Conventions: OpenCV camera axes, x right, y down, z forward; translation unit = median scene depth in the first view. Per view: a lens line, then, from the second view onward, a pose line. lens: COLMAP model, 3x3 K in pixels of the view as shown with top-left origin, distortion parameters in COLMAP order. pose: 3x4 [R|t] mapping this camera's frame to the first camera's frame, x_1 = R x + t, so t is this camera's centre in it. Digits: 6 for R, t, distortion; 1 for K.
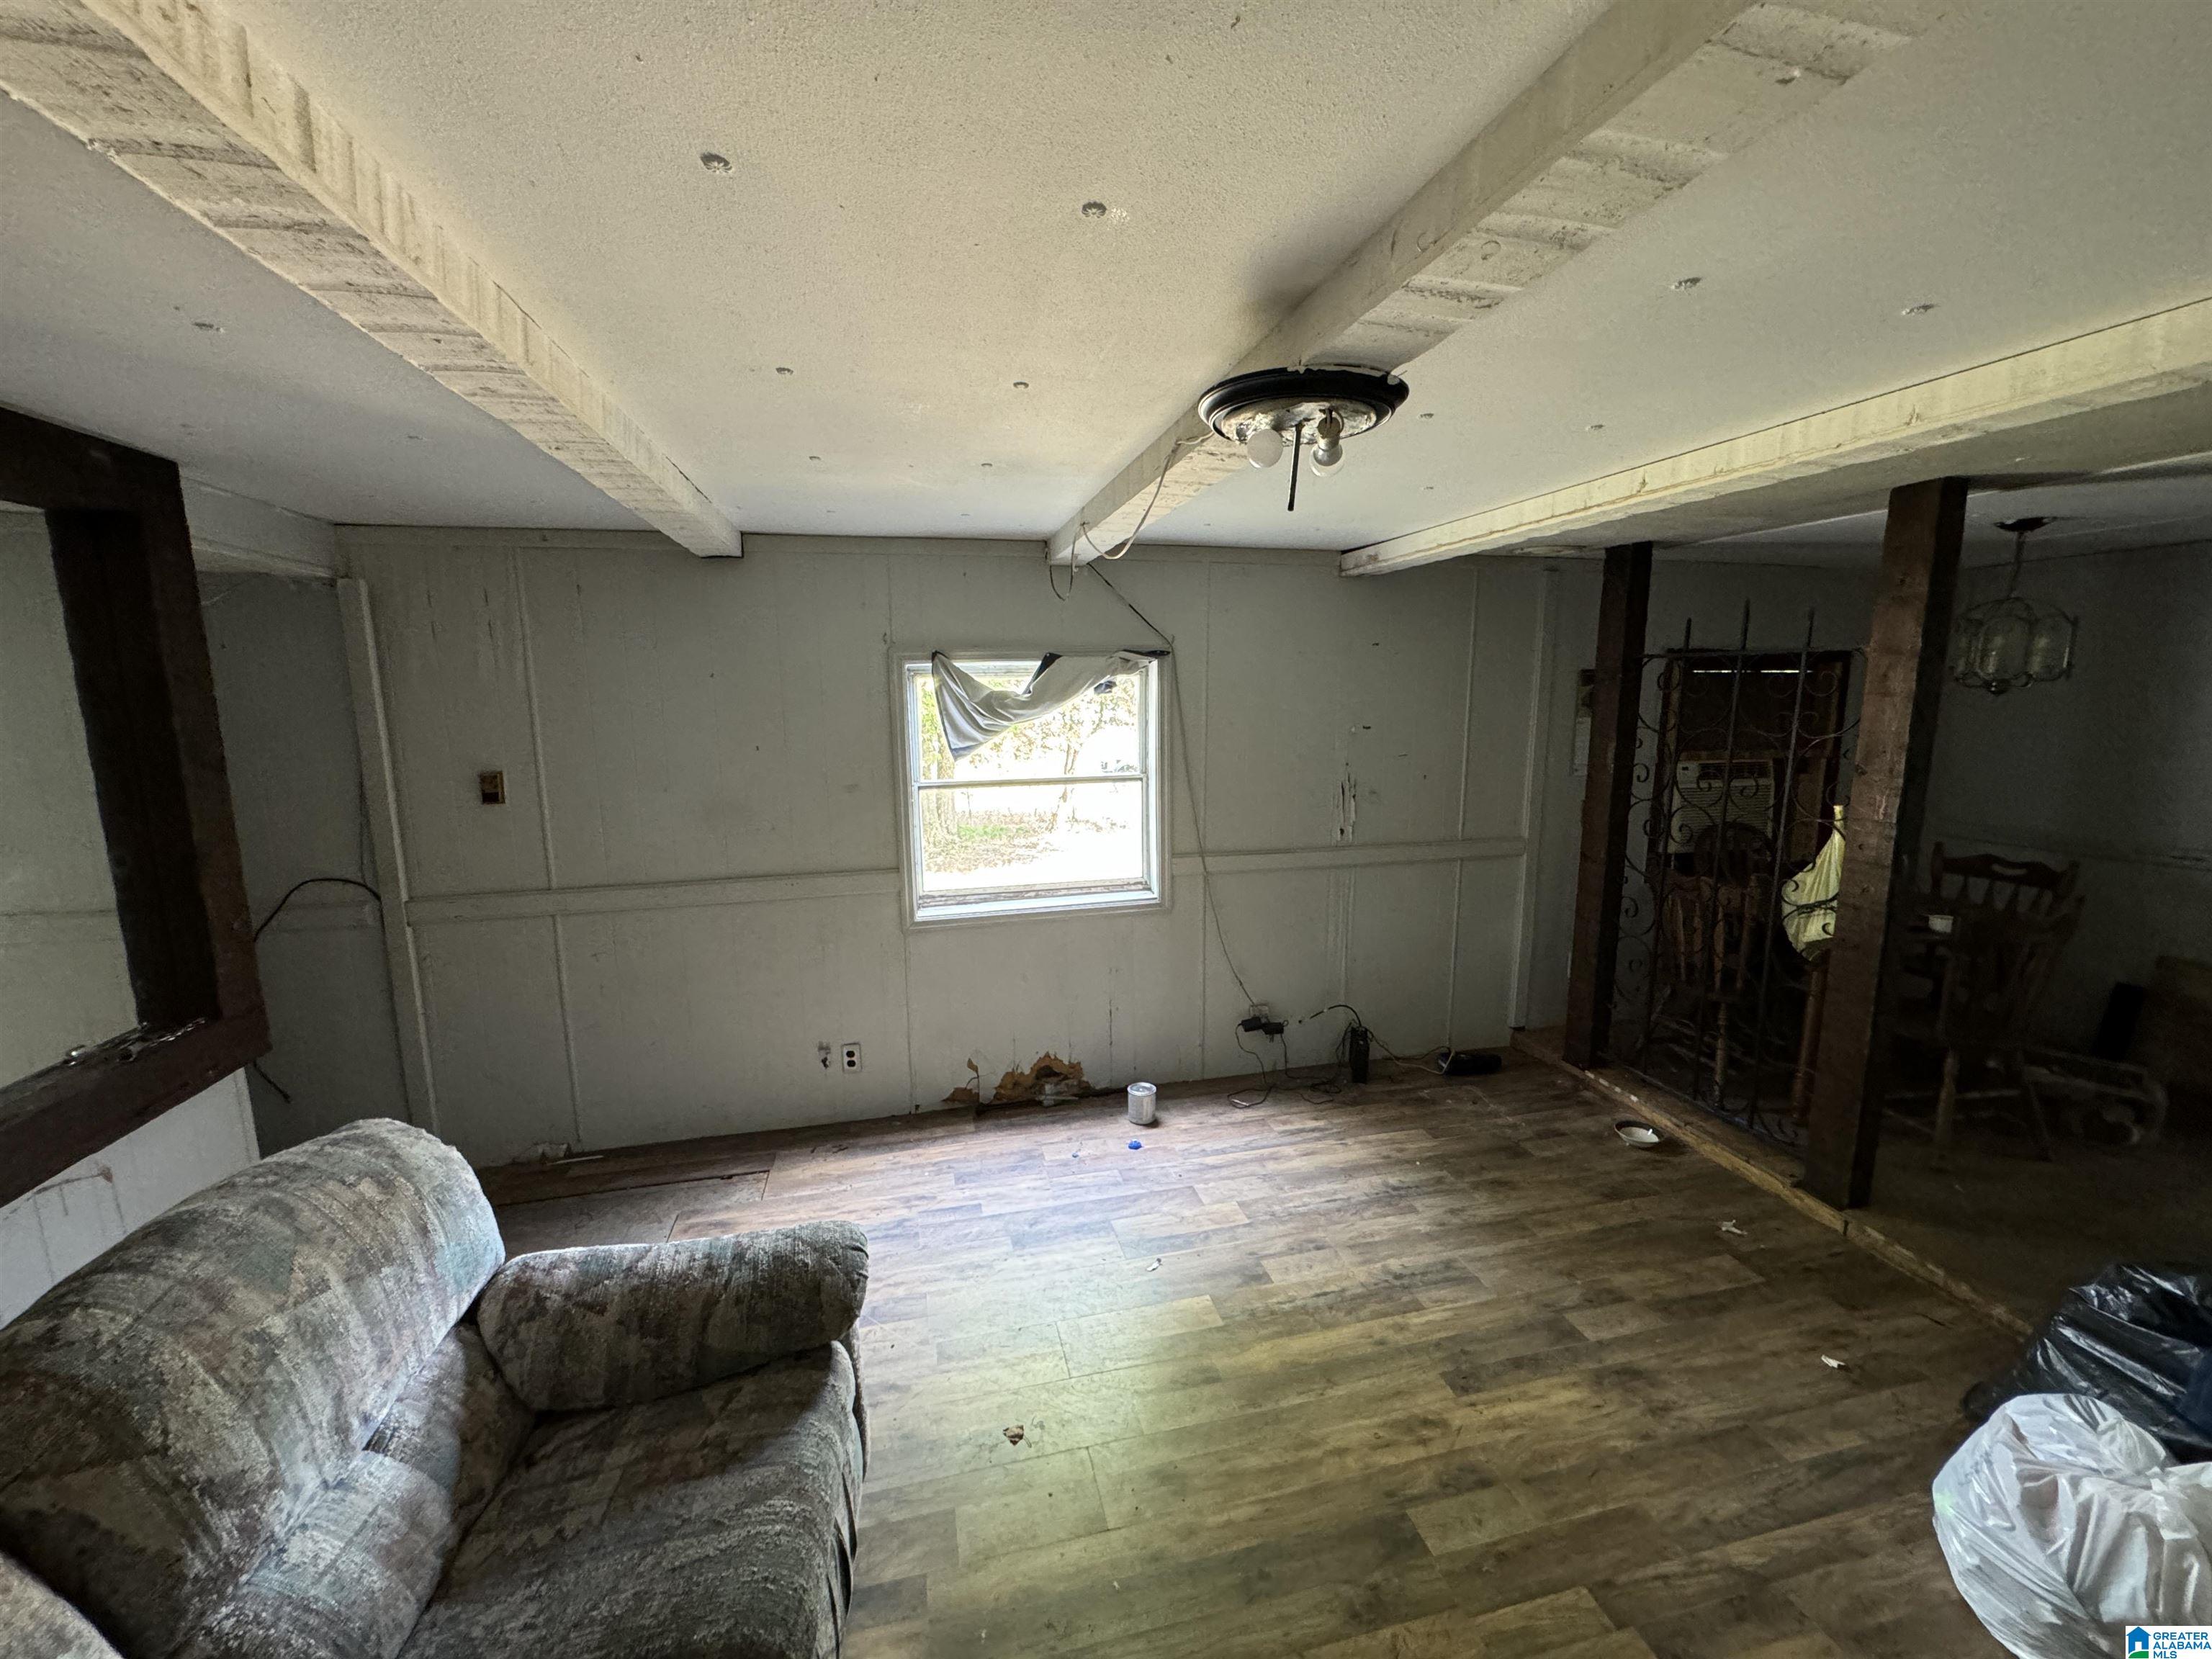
lens RADIAL K [[883.4, 0, 1105.1], [0, 883.4, 825.8], [0, 0, 1]] dist [-0.027952, 0.017445]
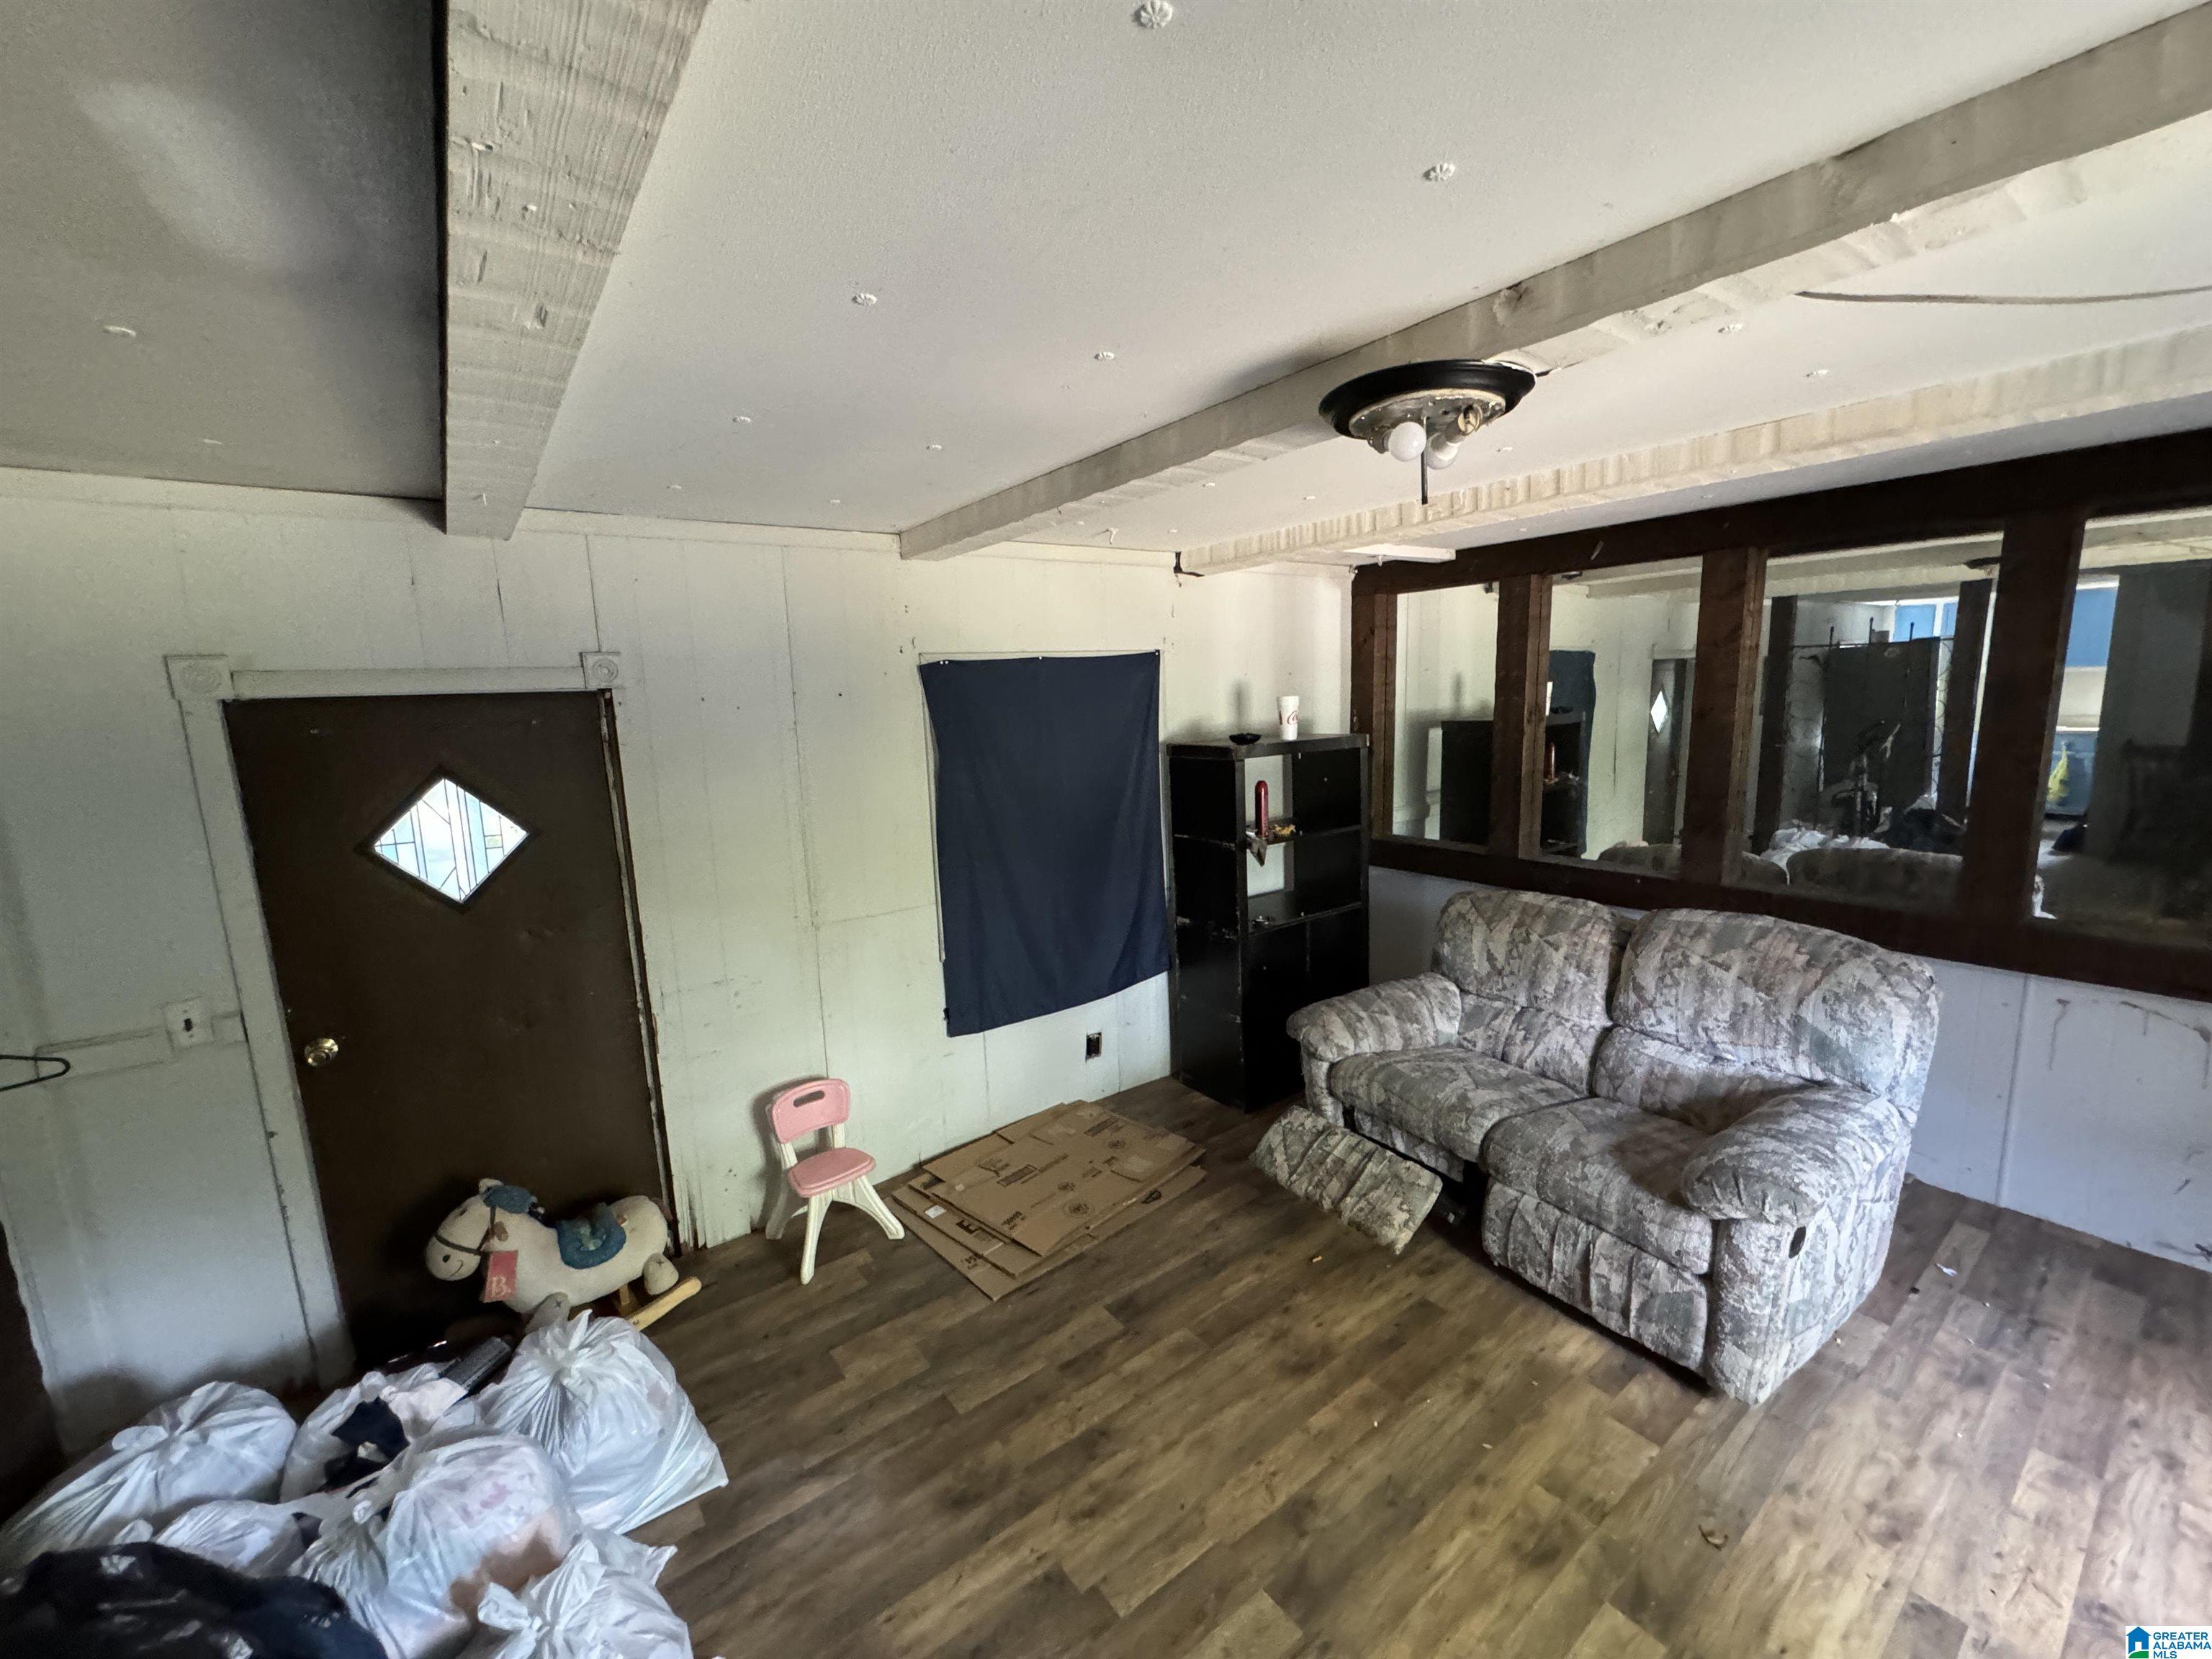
lens RADIAL K [[878.4, 0, 1105.6], [0, 878.4, 829.2], [0, 0, 1]] dist [-0.004006, 0.000699]
pose [[-0.919334, 0.096722, -0.381404, 0.472028], [-0.020680, 0.956100, 0.292309, -0.135509], [0.392933, 0.276617, -0.876976, 0.890635]]
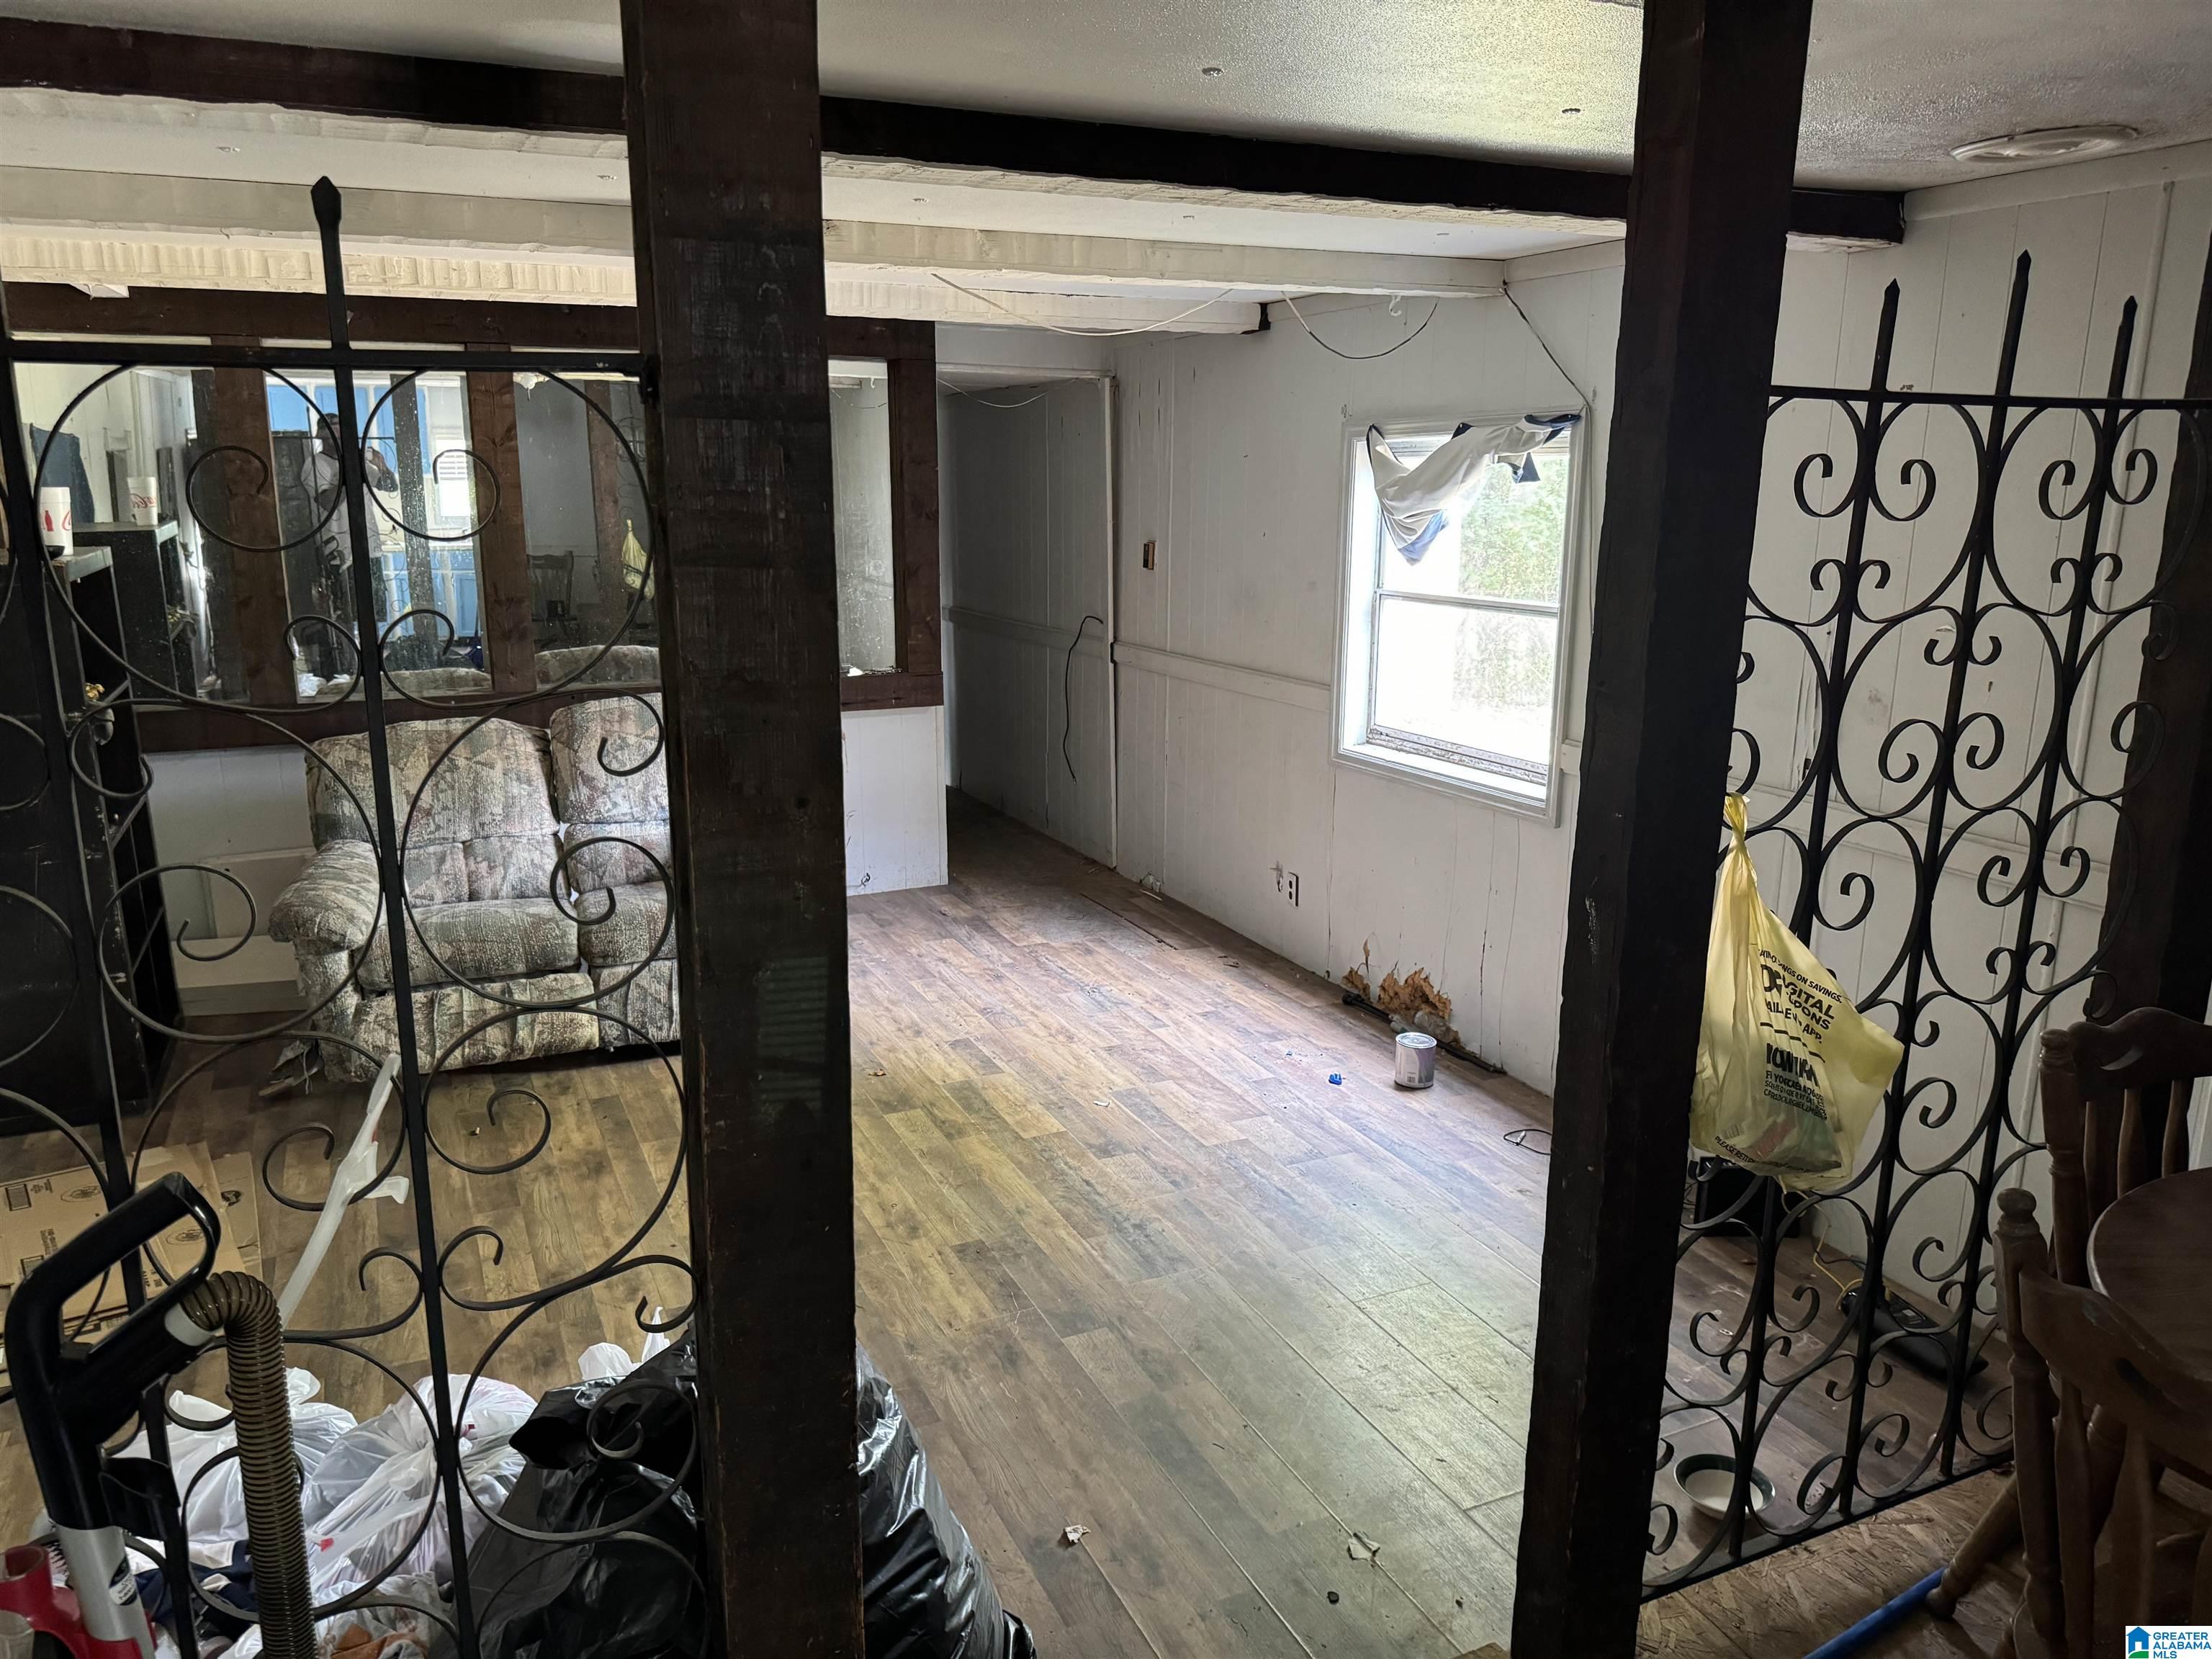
lens RADIAL K [[1547.4, 0, 1113.4], [0, 1547.4, 845.9], [0, 0, 1]] dist [0.055549, -0.078491]
pose [[0.202074, 0.242339, -0.948914, 1.354563], [-0.159298, 0.964133, 0.212303, -0.100948], [0.966328, 0.108260, 0.233430, 0.518138]]
